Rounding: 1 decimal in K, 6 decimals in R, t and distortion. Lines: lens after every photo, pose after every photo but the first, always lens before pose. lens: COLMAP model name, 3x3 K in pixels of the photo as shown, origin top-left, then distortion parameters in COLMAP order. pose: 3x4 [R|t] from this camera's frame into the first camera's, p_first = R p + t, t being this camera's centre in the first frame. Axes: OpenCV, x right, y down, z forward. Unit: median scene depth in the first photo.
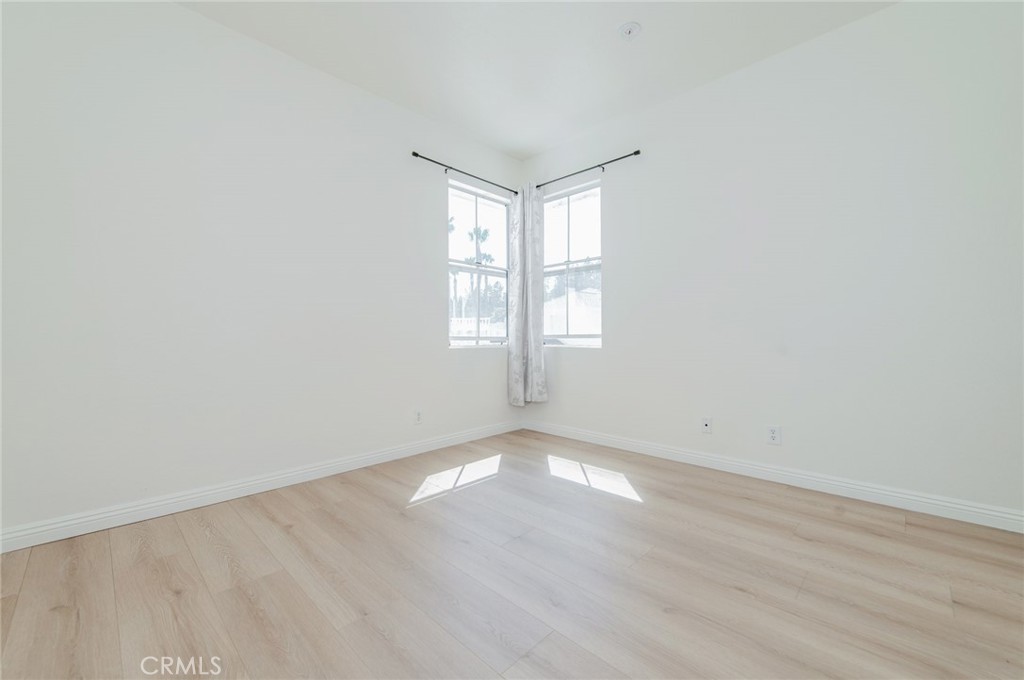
lens RADIAL K [[402.2, 0, 511.9], [0, 402.2, 341.3], [0, 0, 1]] dist [0.011162, -0.001268]
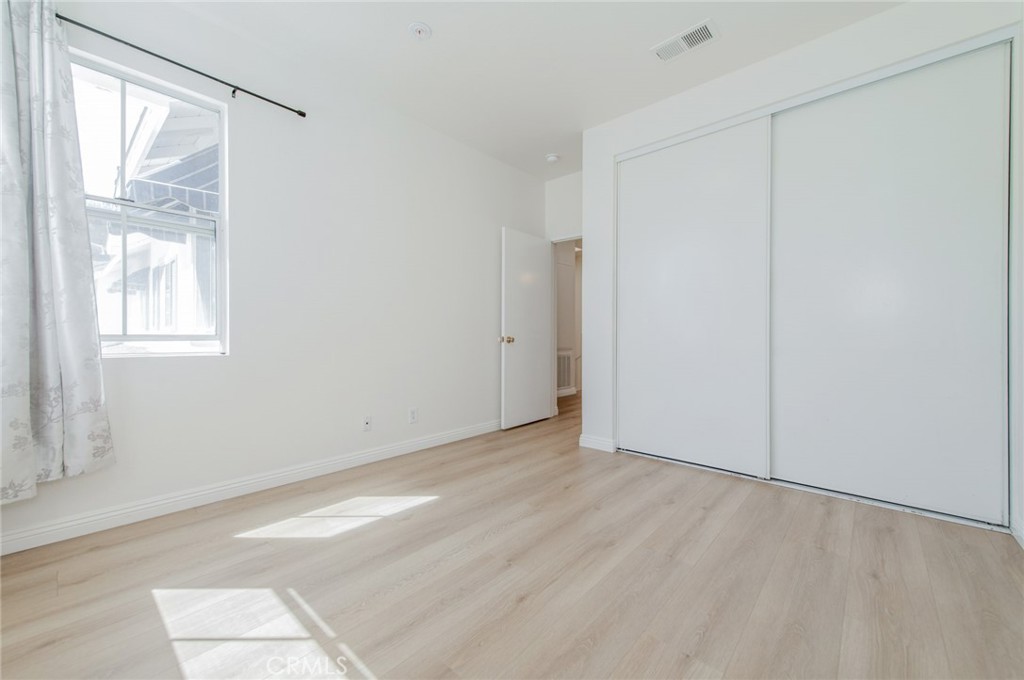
lens RADIAL K [[402.2, 0, 514.8], [0, 402.2, 337.2], [0, 0, 1]] dist [0.011162, -0.001268]
pose [[-0.041652, 0.000031, 0.999132, -0.529306], [0.006591, 0.999978, 0.000244, -0.011610], [-0.999110, 0.006595, -0.041651, 0.605704]]
